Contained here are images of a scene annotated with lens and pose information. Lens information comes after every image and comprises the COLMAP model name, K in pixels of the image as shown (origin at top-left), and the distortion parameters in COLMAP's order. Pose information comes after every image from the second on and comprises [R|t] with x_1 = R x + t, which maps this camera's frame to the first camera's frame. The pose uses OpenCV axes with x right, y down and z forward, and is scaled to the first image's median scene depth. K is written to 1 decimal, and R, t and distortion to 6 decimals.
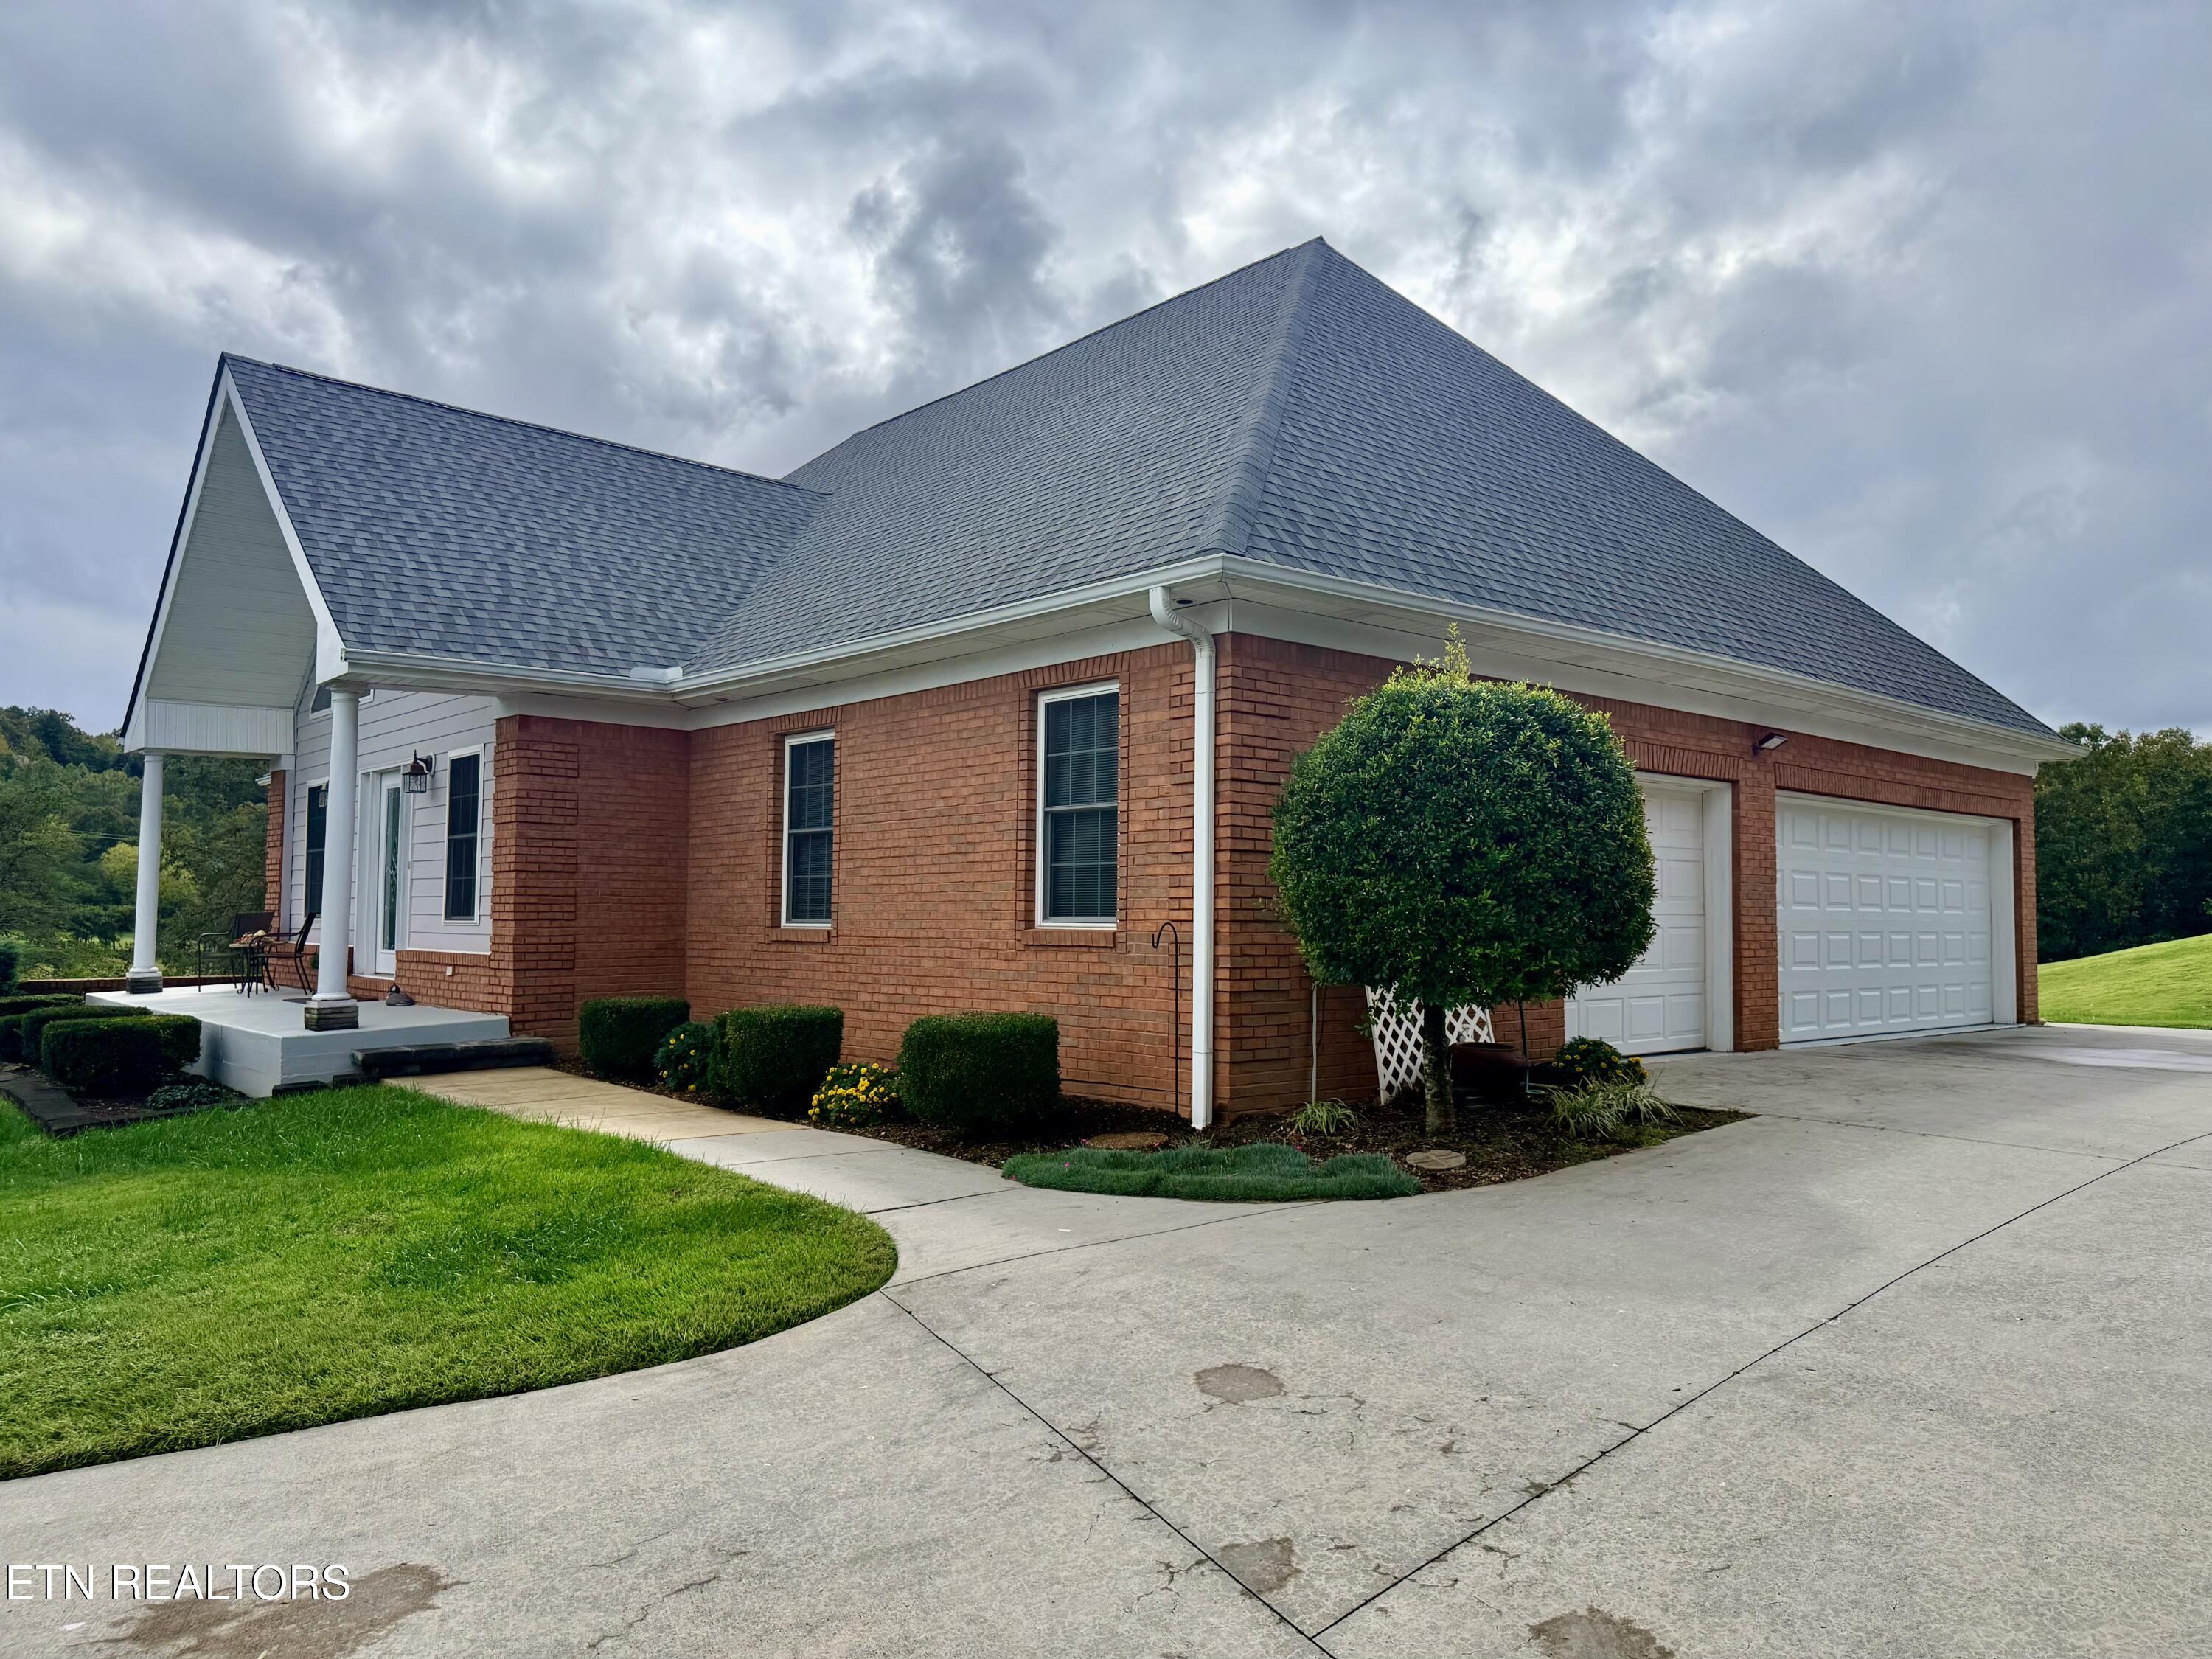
lens RADIAL K [[1541.3, 0, 1180.2], [0, 1541.3, 810.7], [0, 0, 1]] dist [0.026438, -0.046315]
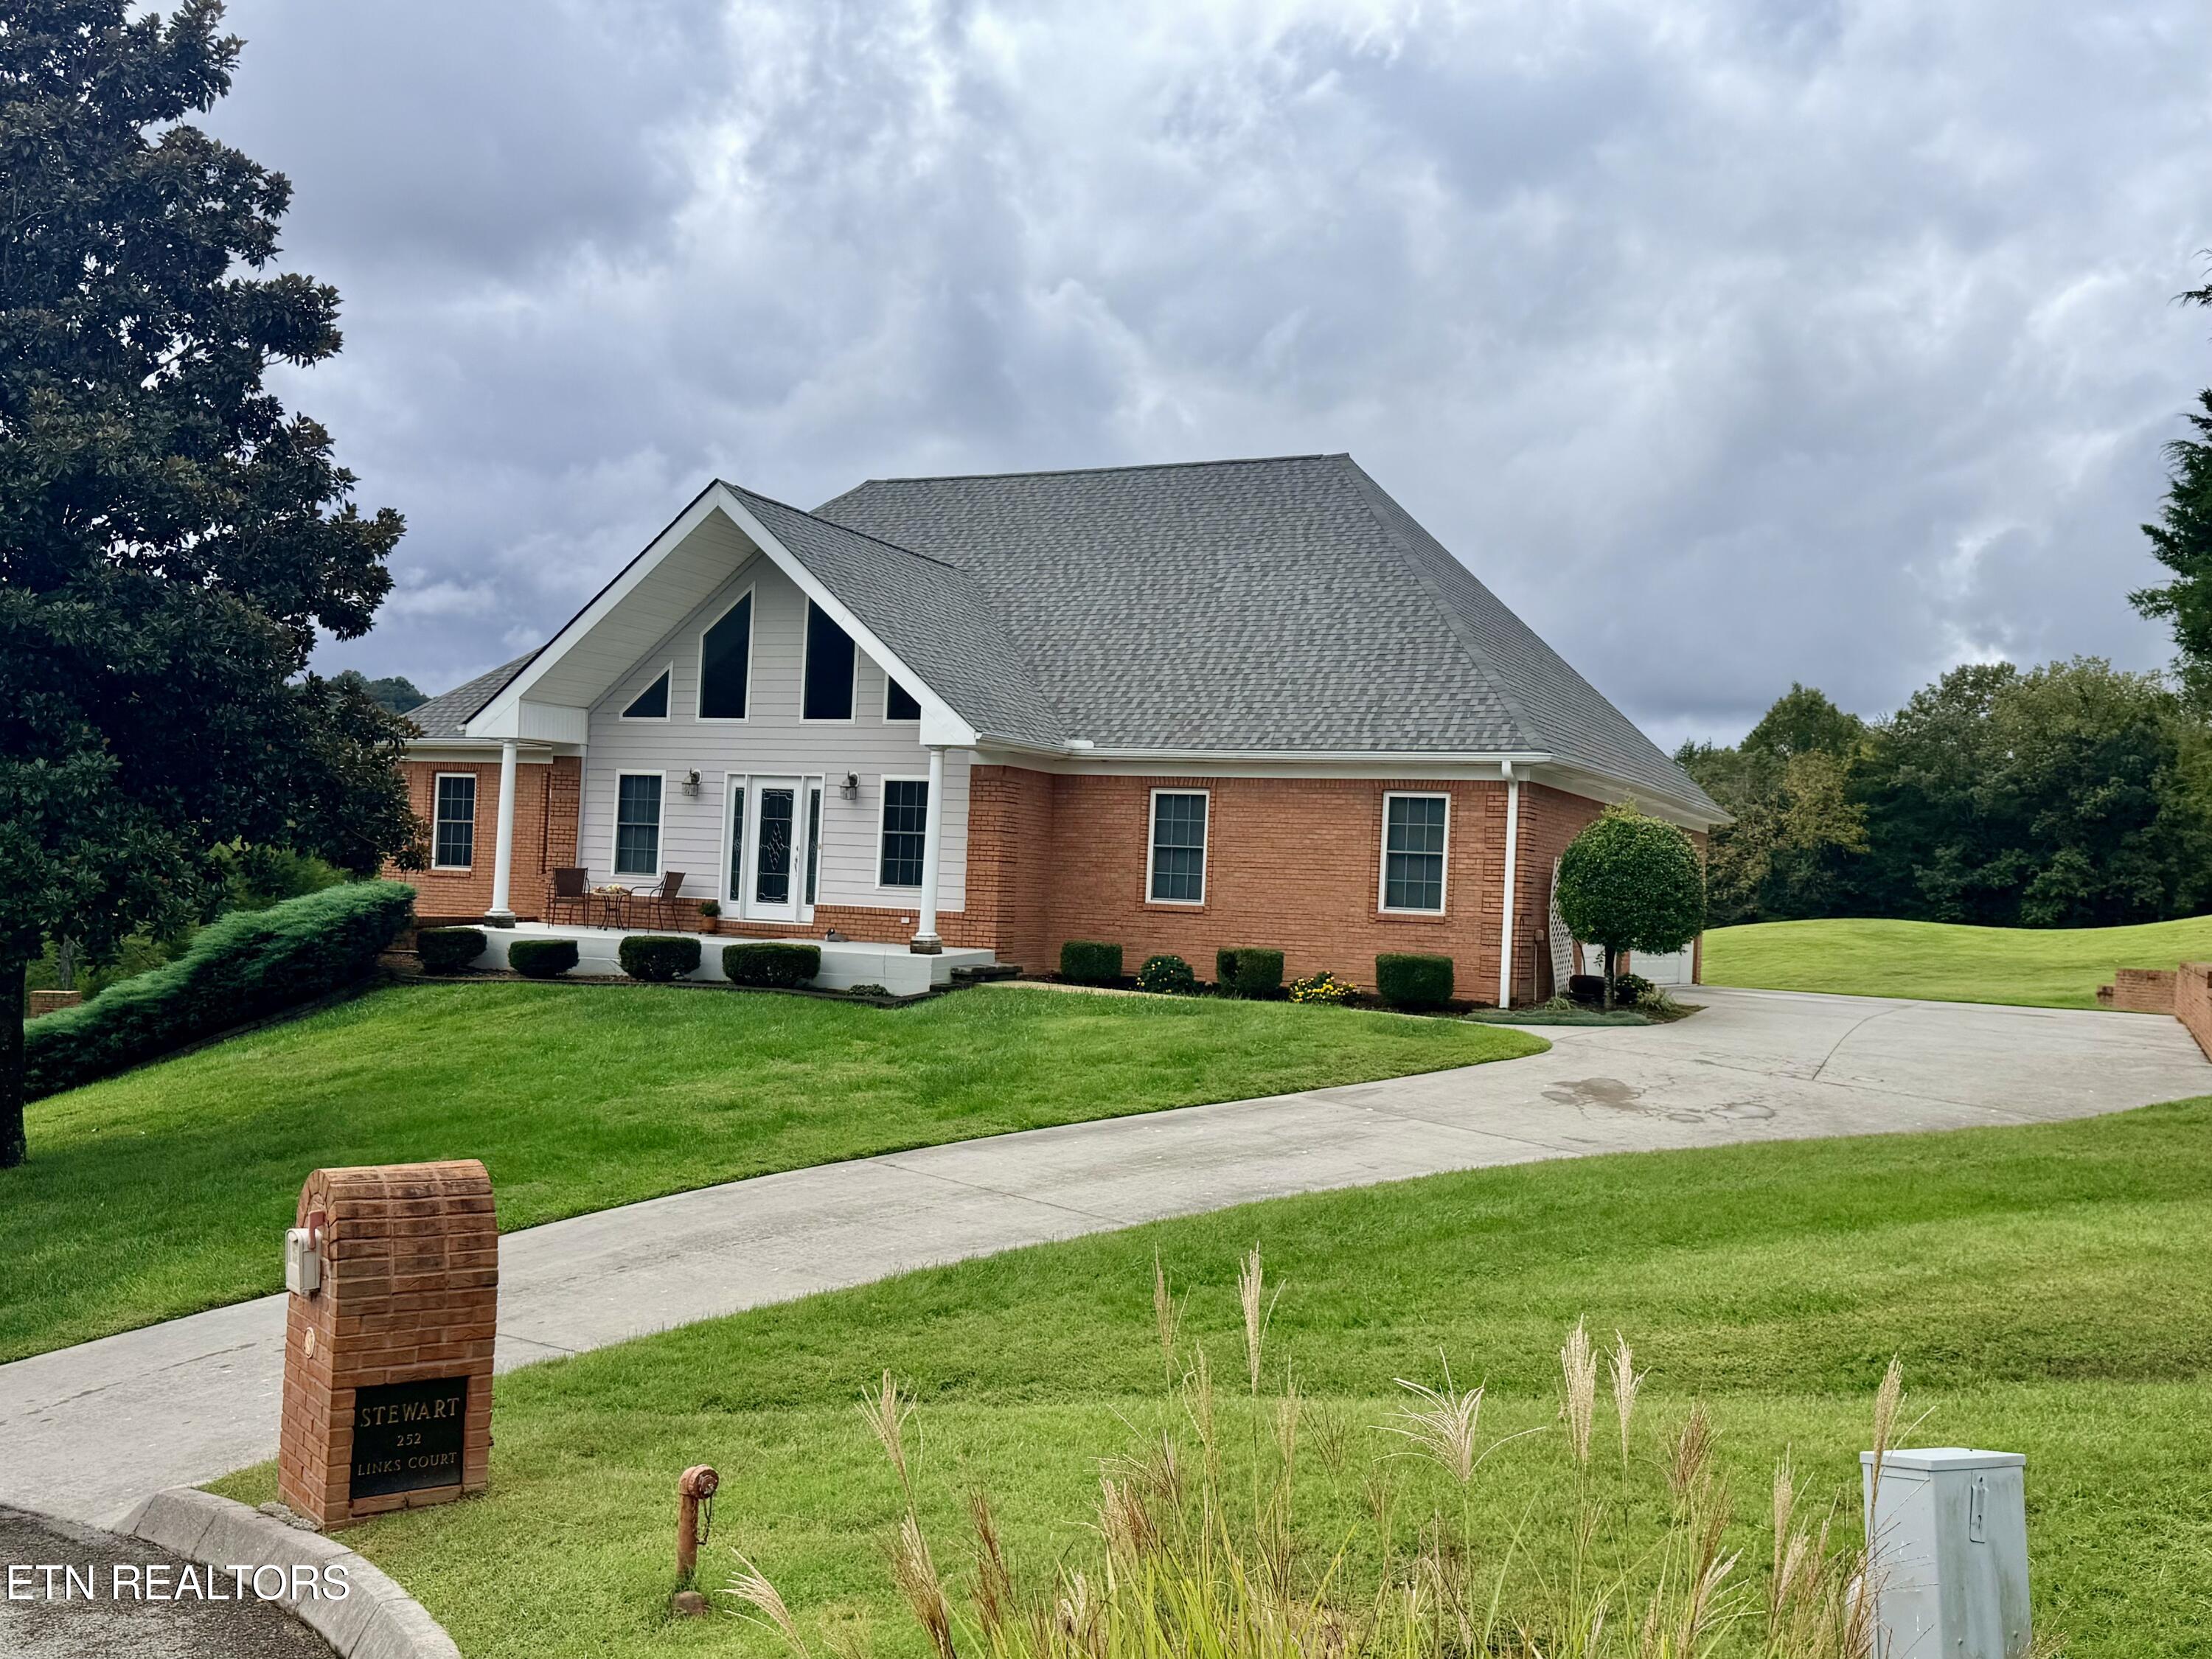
lens RADIAL K [[2021.0, 0, 1119.4], [0, 2021.0, 840.7], [0, 0, 1]] dist [0.031312, 0.000000]
pose [[0.931871, 0.048847, 0.359487, -1.260191], [-0.067258, 0.996978, 0.038879, -0.086799], [-0.356501, -0.060409, 0.932340, -1.204123]]
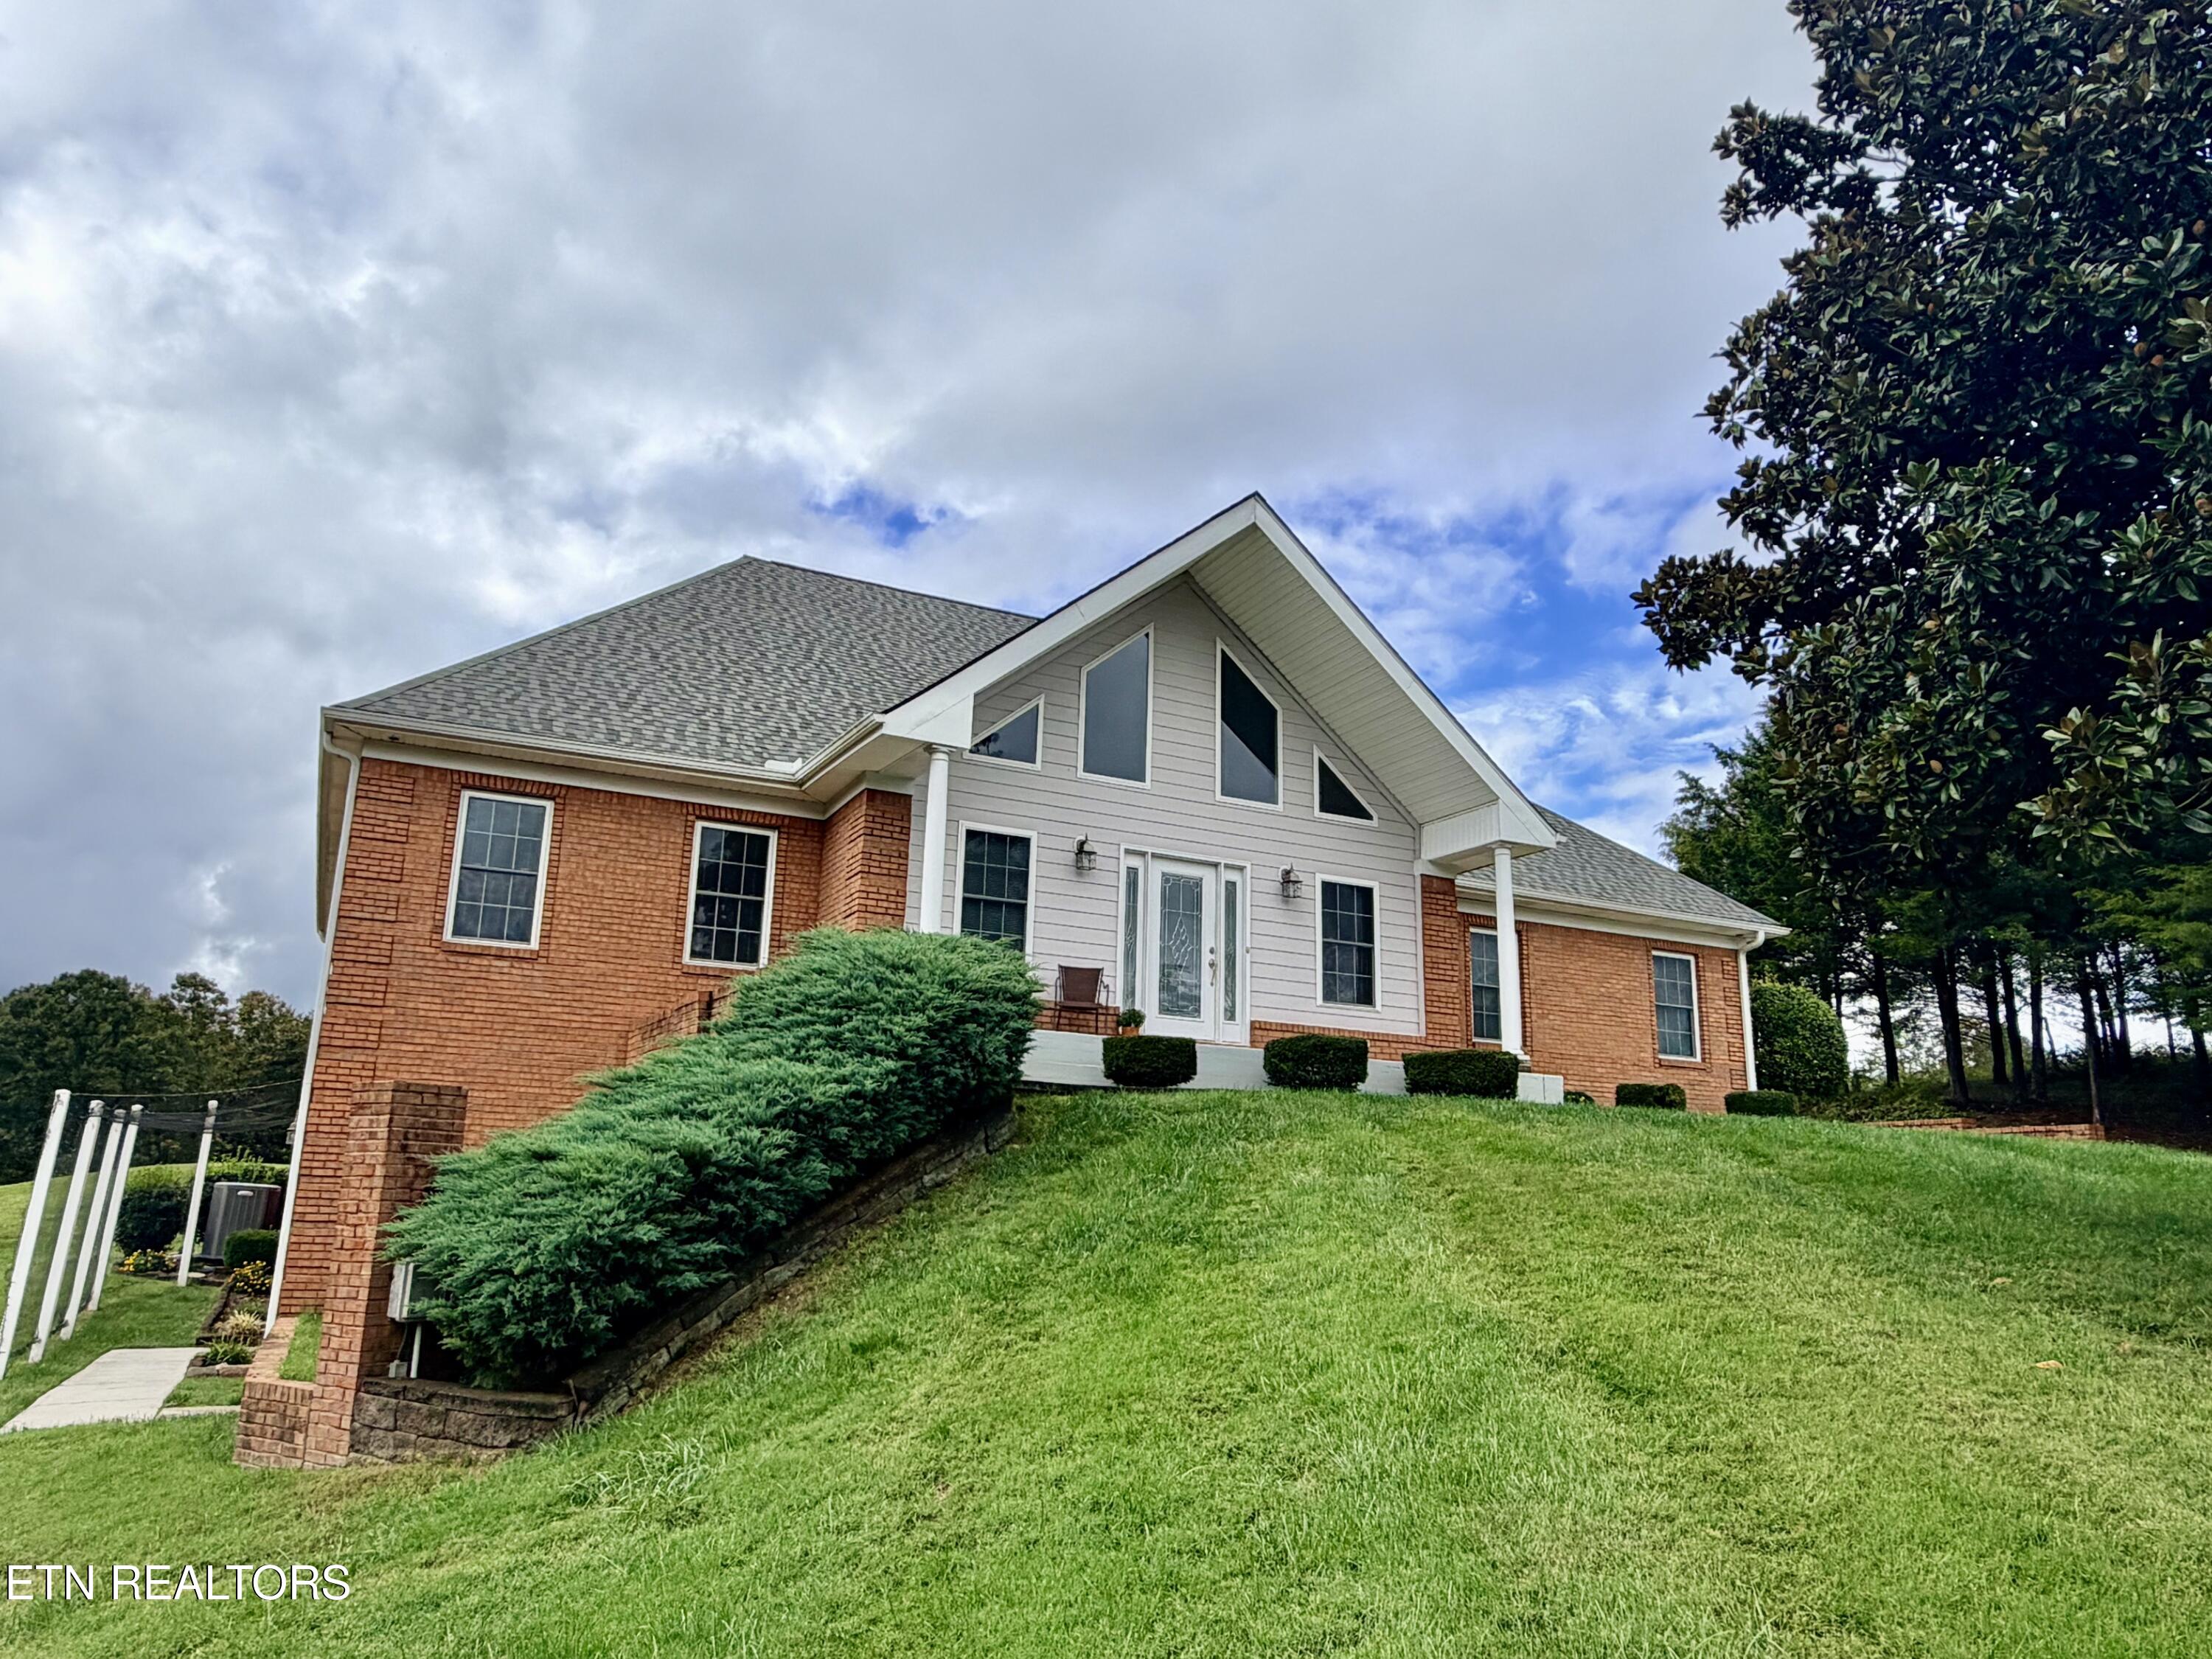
lens RADIAL K [[1541.3, 0, 1110.8], [0, 1541.3, 818.3], [0, 0, 1]] dist [0.026438, -0.046315]
pose [[0.305565, 0.244840, 0.920154, -2.271113], [-0.097400, 0.969343, -0.225584, 0.296903], [-0.947177, -0.020693, 0.320044, 0.985334]]
